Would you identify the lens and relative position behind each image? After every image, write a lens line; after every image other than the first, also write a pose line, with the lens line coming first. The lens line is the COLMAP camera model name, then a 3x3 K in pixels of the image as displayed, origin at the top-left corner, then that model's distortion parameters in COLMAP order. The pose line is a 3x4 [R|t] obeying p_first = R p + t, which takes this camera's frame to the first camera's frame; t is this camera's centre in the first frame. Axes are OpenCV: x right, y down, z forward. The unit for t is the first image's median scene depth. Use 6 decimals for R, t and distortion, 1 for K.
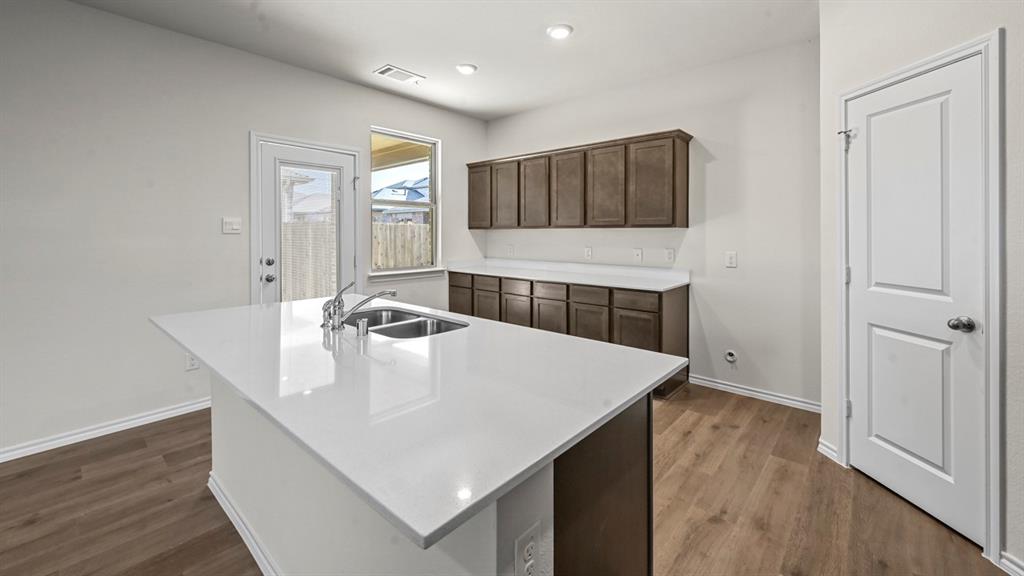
lens RADIAL K [[405.6, 0, 512.1], [0, 405.6, 235.8], [0, 0, 1]] dist [-0.000663, -0.000029]
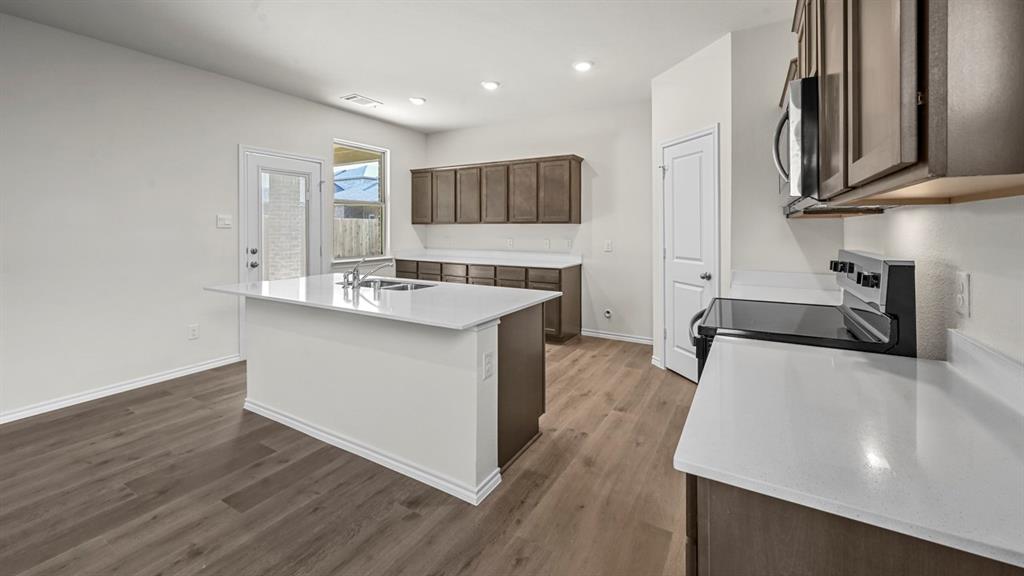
lens RADIAL K [[405.6, 0, 512.1], [0, 405.6, 235.8], [0, 0, 1]] dist [-0.000663, -0.000029]
pose [[0.981280, -0.003469, 0.192553, -0.064170], [0.000834, 0.999905, 0.013763, 0.002074], [-0.192583, -0.013345, 0.981190, -0.314338]]
